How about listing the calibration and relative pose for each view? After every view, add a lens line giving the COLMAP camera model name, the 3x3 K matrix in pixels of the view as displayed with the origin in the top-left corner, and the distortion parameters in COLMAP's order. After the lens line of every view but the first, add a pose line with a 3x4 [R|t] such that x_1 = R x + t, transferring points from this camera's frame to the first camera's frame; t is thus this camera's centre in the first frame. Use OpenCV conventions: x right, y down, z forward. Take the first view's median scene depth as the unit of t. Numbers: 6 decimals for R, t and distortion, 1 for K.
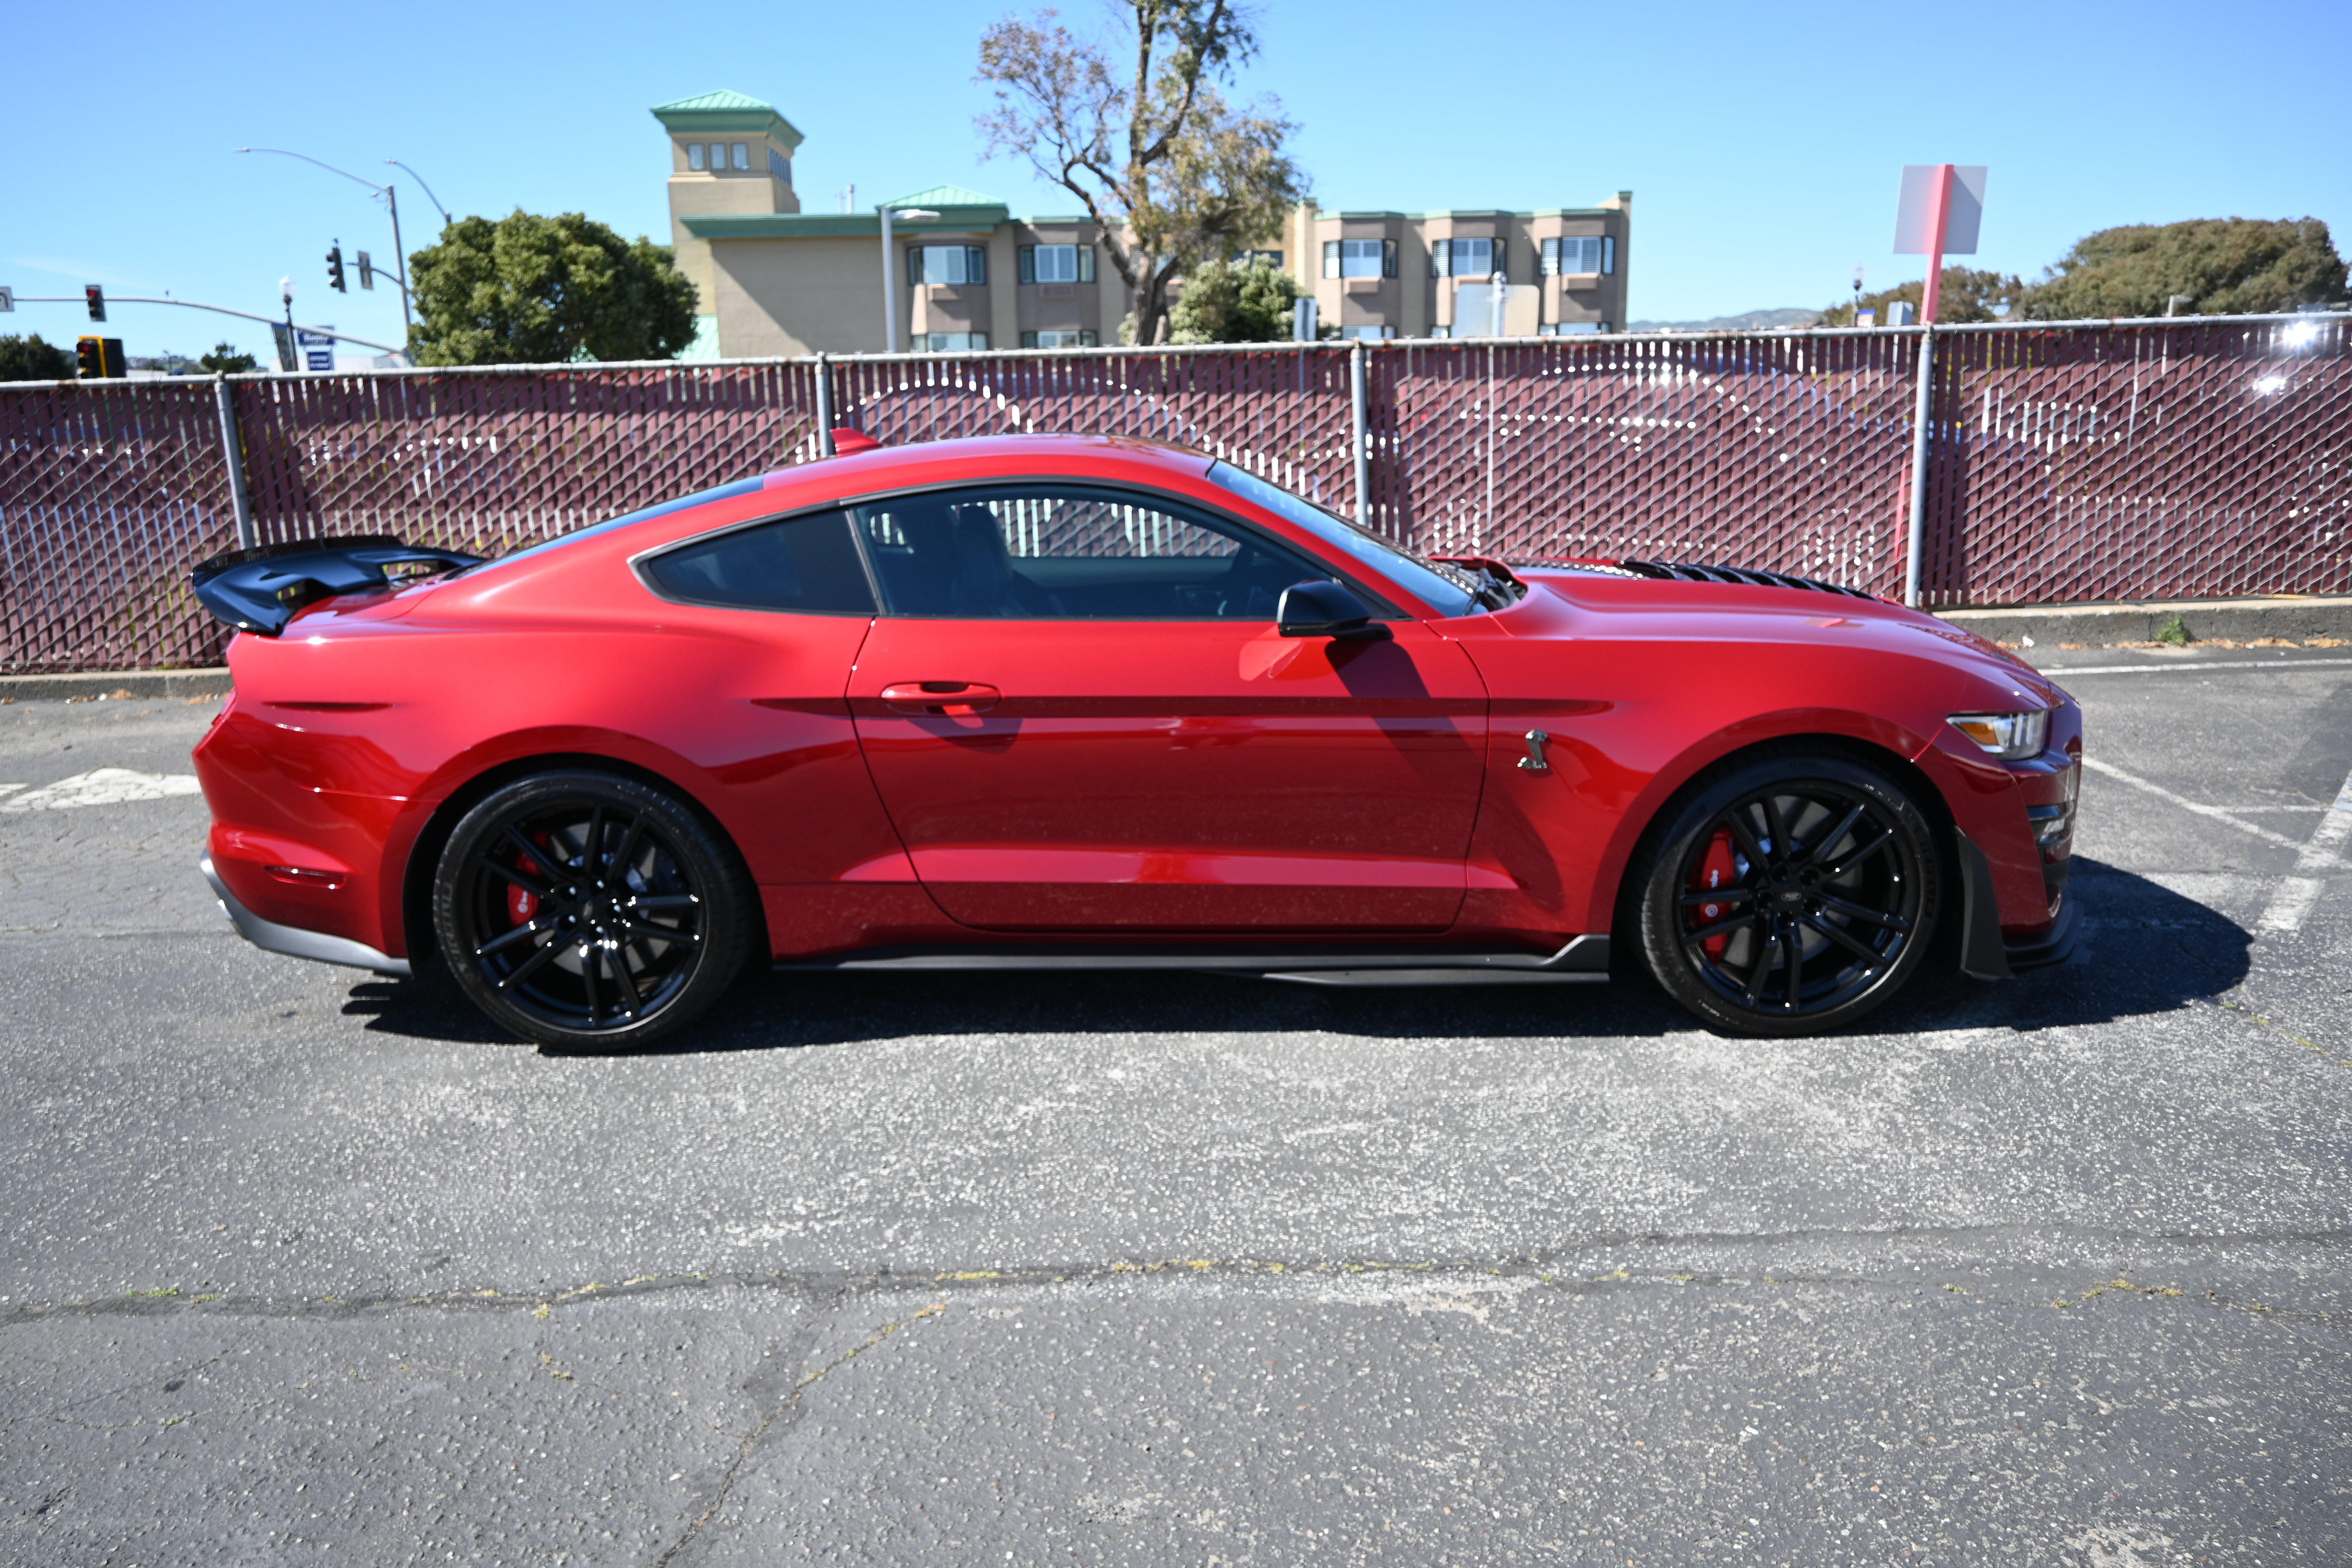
lens RADIAL K [[1626.4, 0, 1176.0], [0, 1626.4, 780.0], [0, 0, 1]] dist [-0.005436, 0.002520]
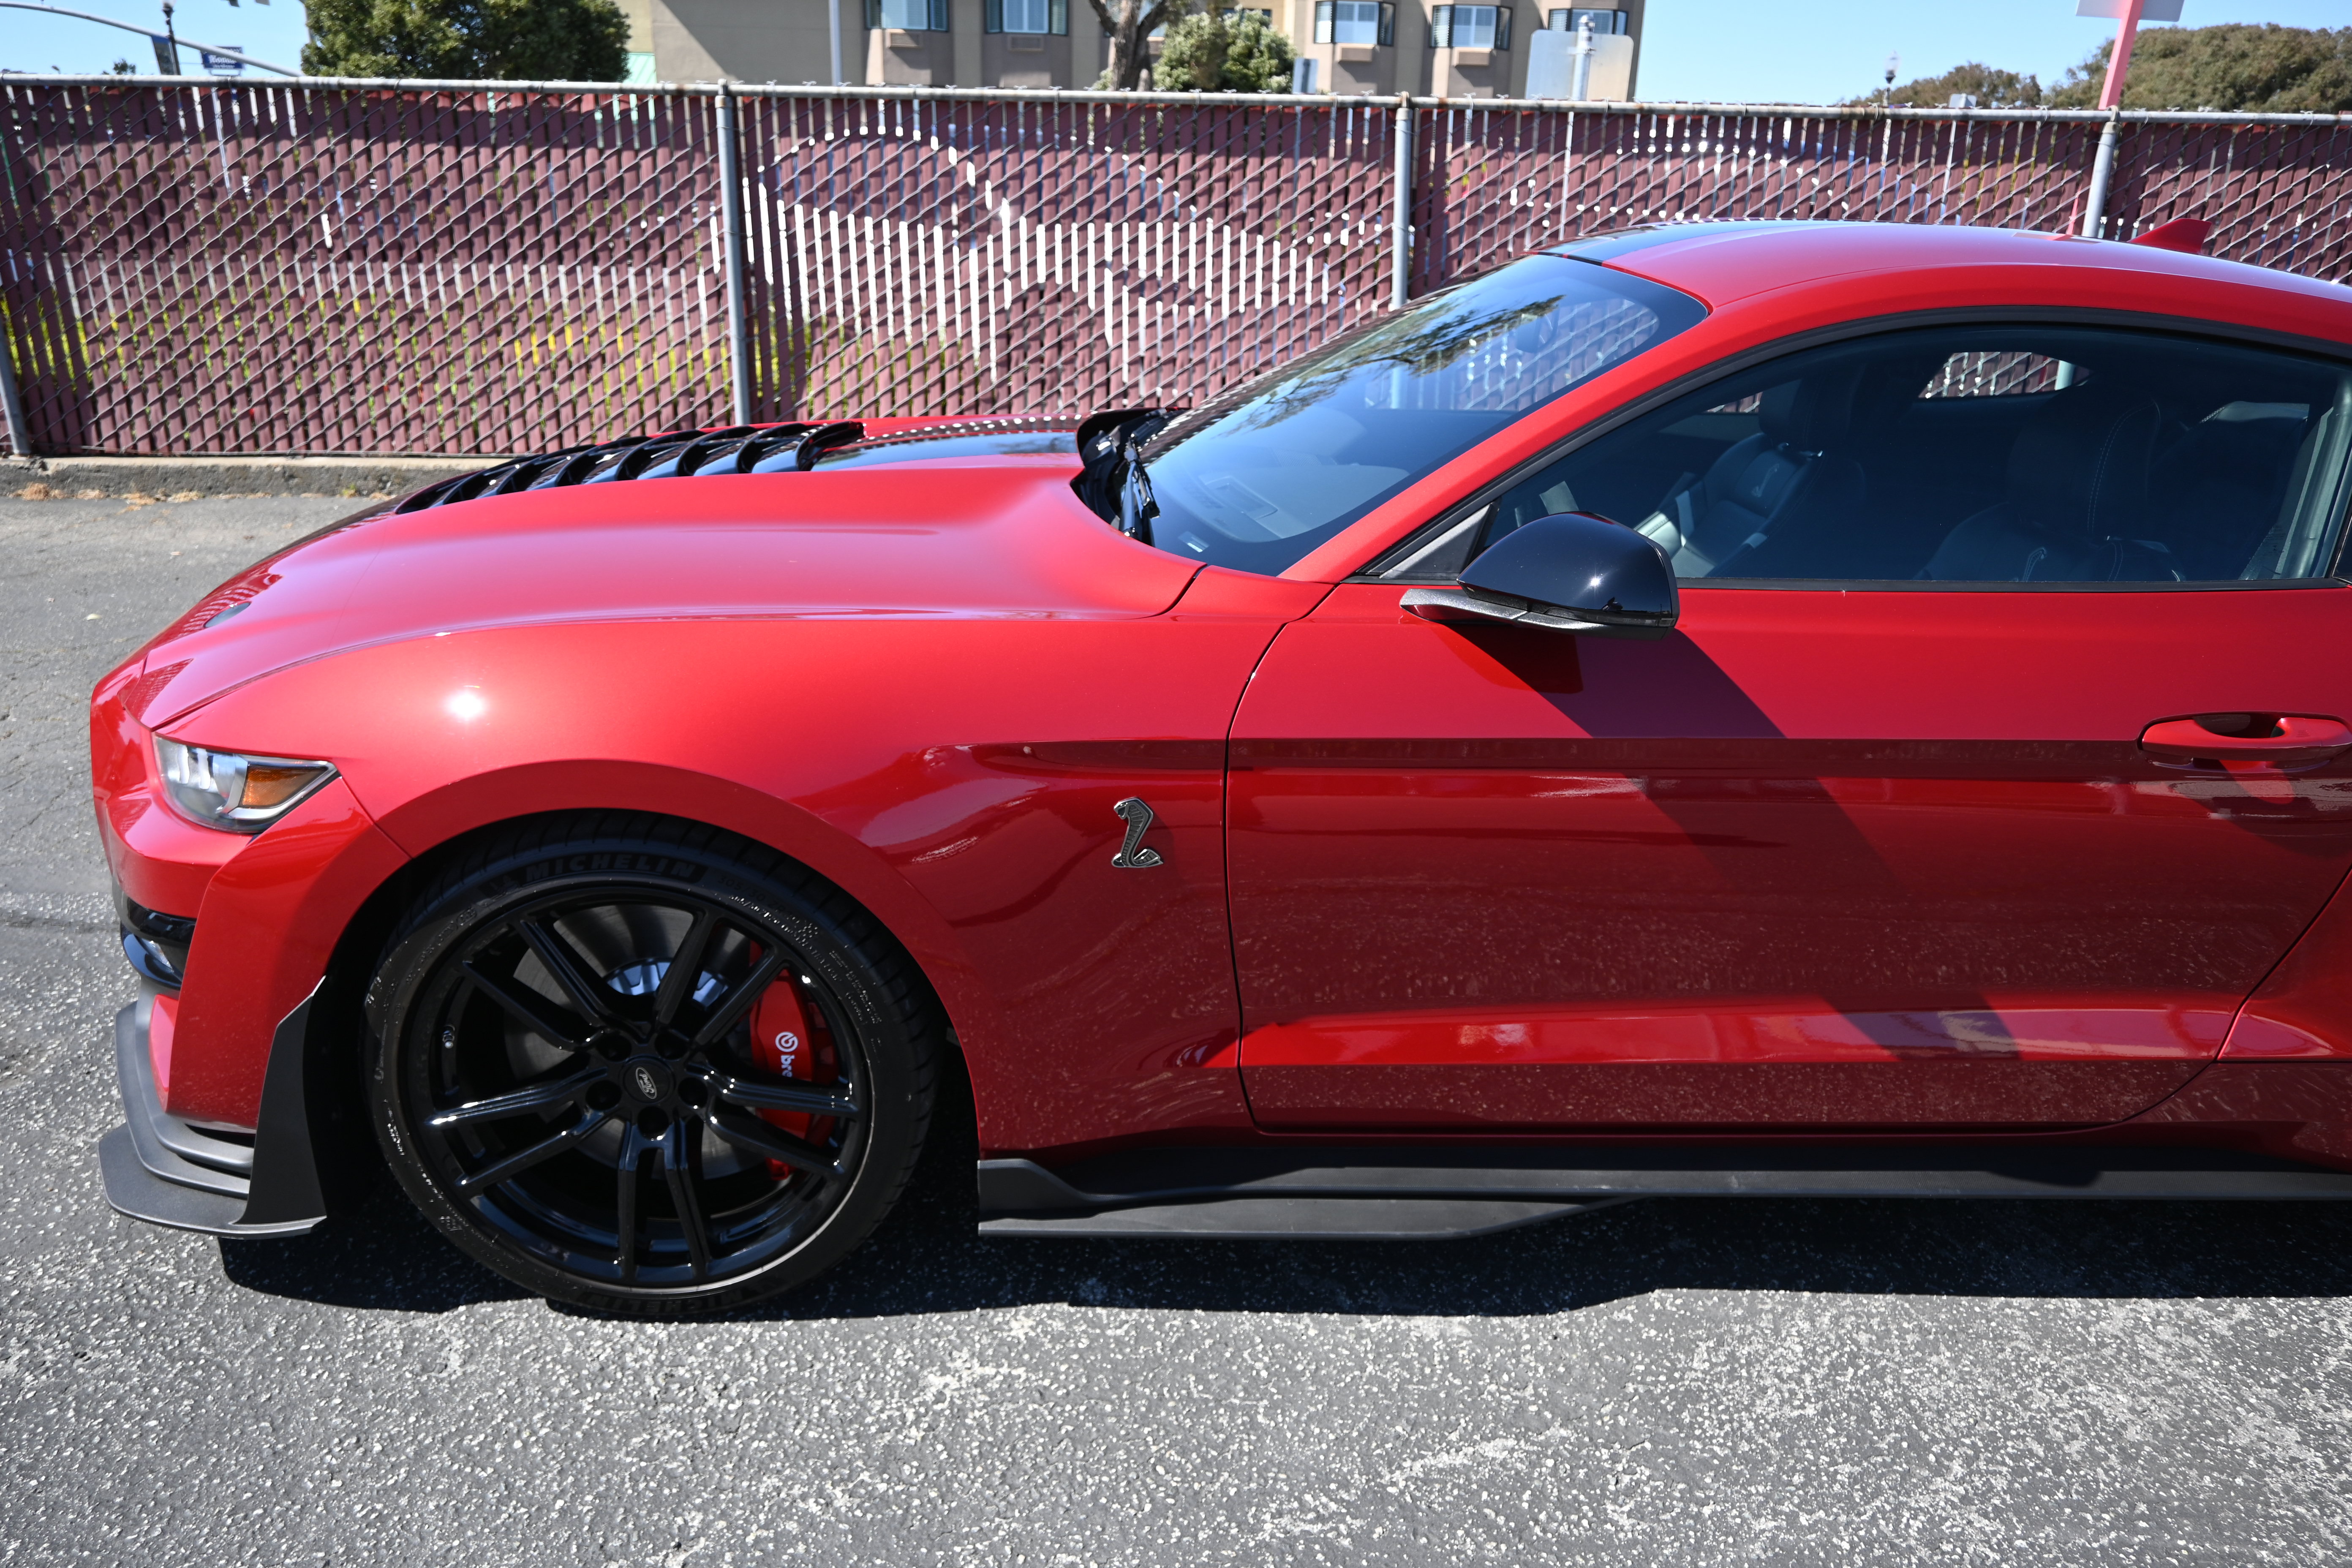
lens RADIAL K [[1626.4, 0, 1173.1], [0, 1626.4, 791.7], [0, 0, 1]] dist [-0.005436, 0.002520]
pose [[0.998948, 0.035109, 0.029514, -0.012992], [-0.038732, 0.990382, 0.132831, -0.035854], [-0.024566, -0.133835, 0.990699, 0.175458]]
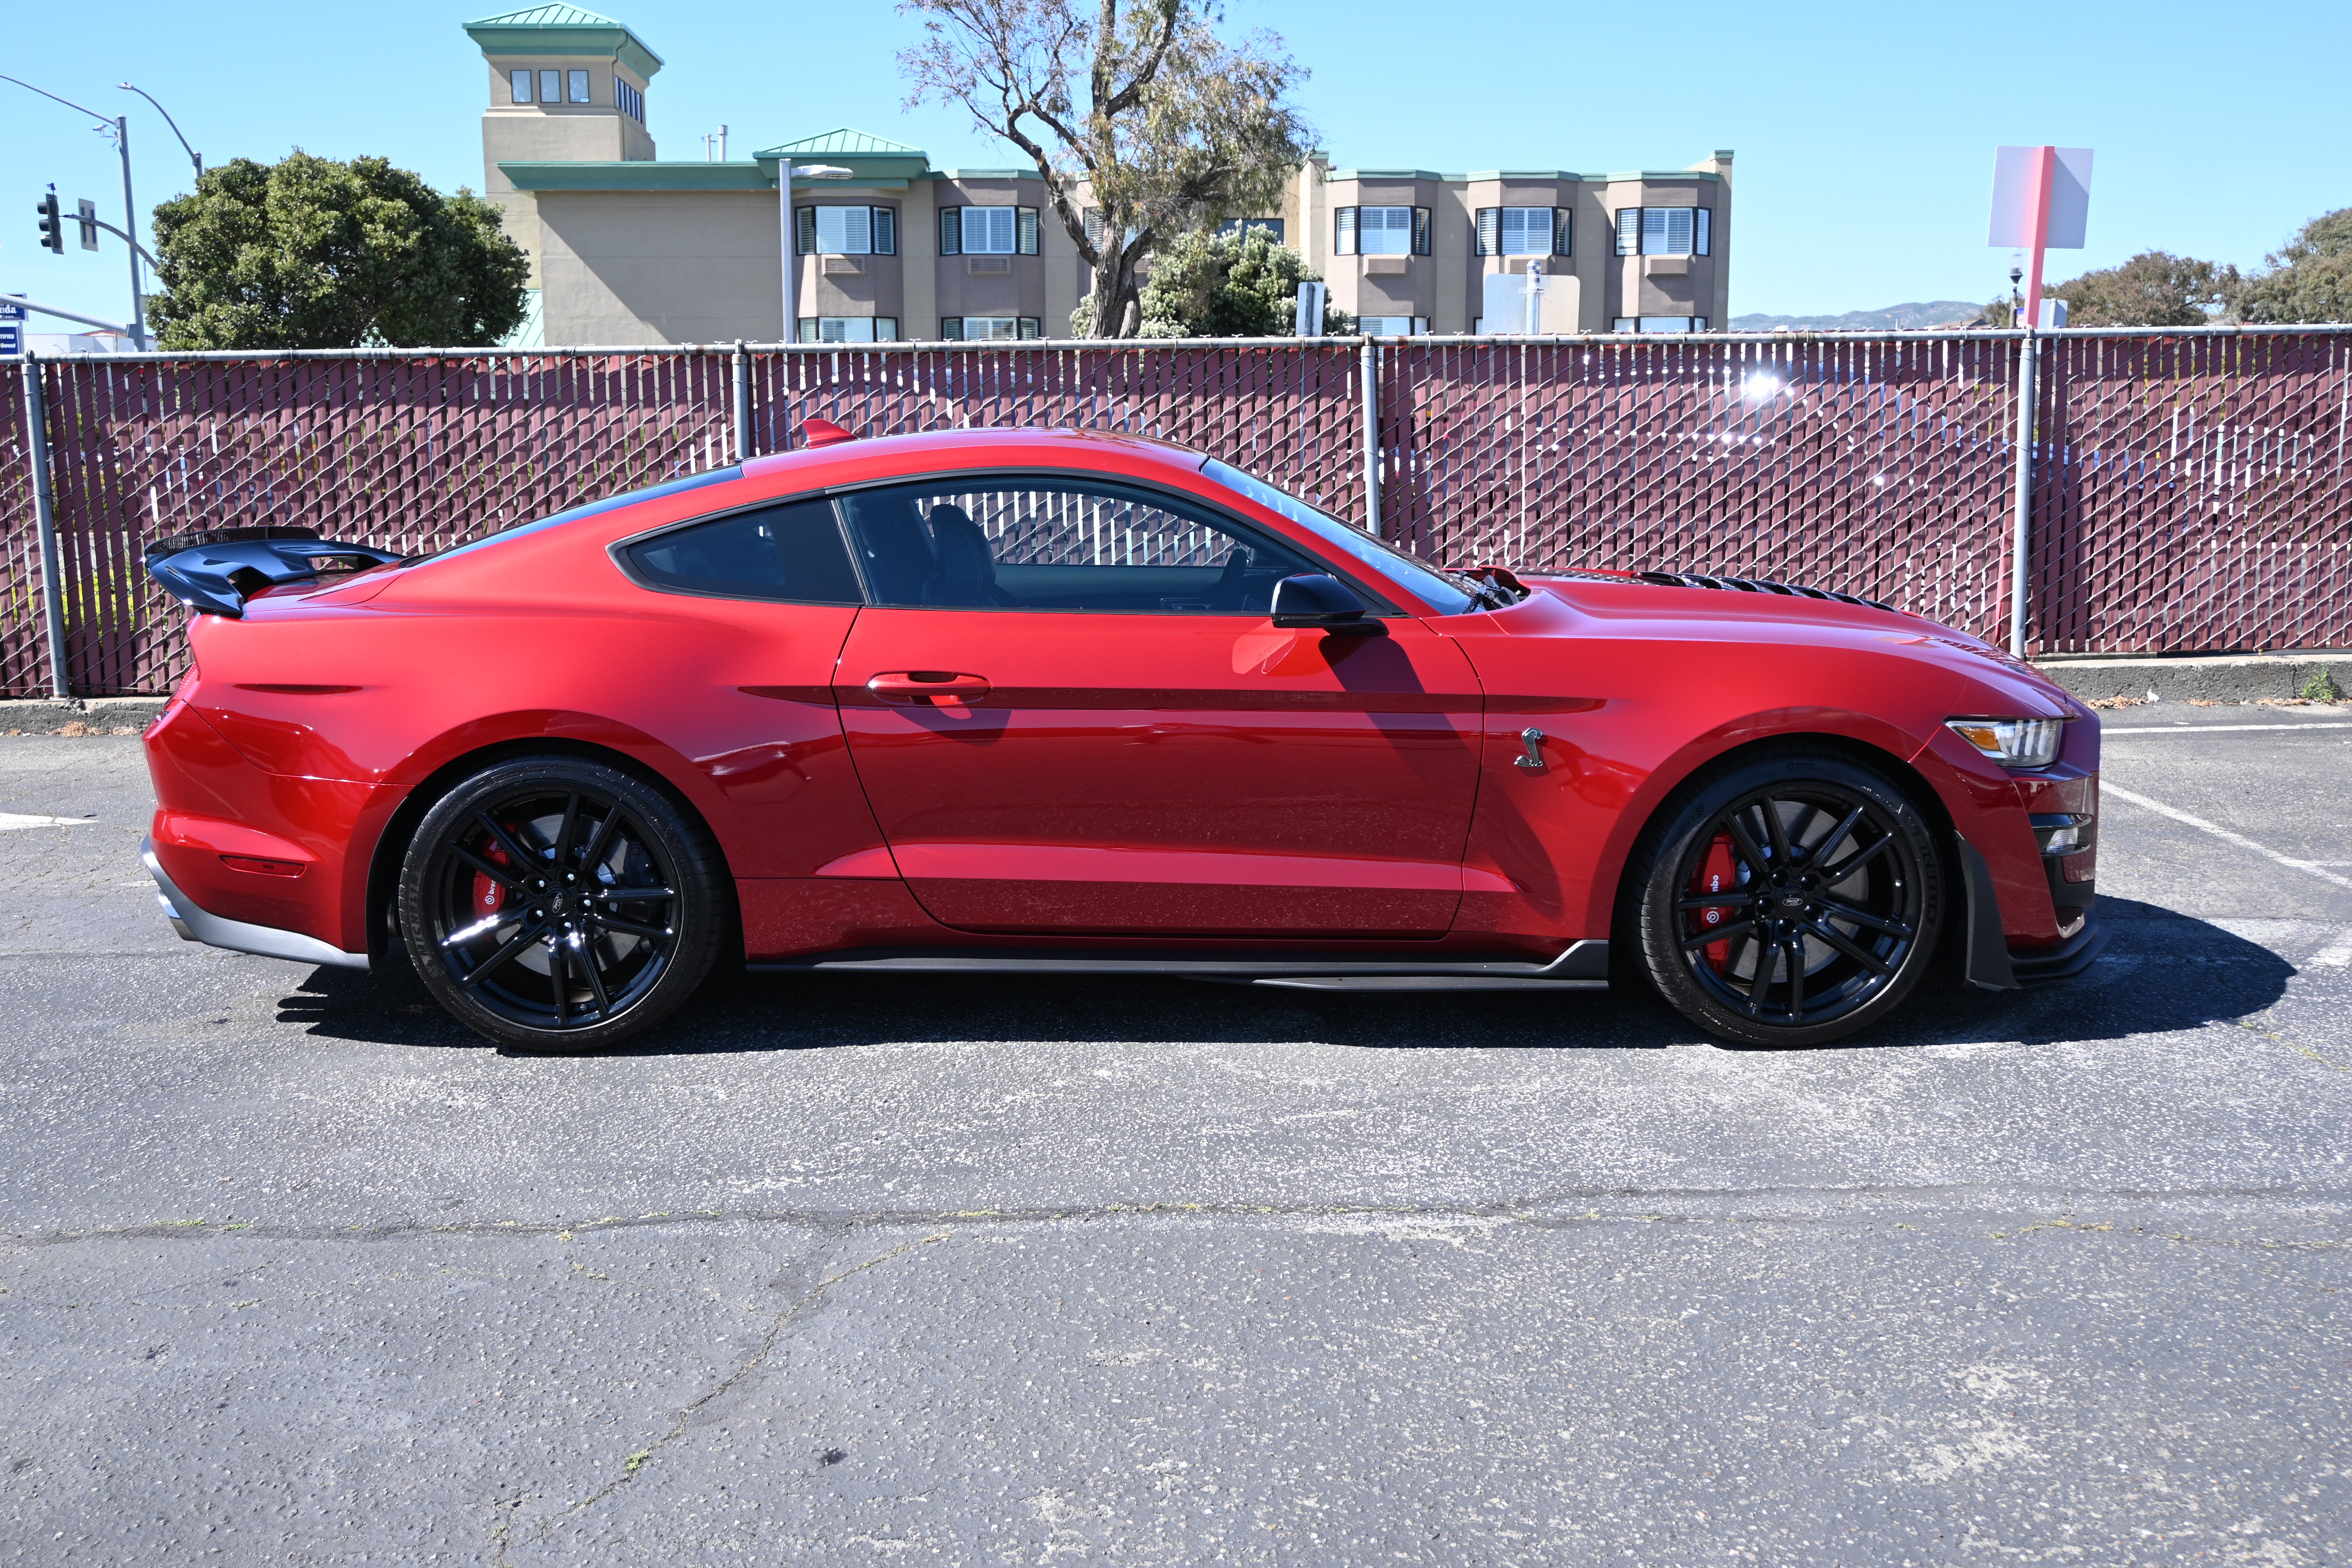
lens RADIAL K [[2197.6, 0, 1185.7], [0, 2197.6, 771.8], [0, 0, 1]] dist [-0.015442, 0.000000]
pose [[0.999680, 0.011386, 0.022600, -0.007844], [-0.009873, 0.997773, -0.065965, 0.036343], [-0.023301, 0.065721, 0.997566, -0.136694]]
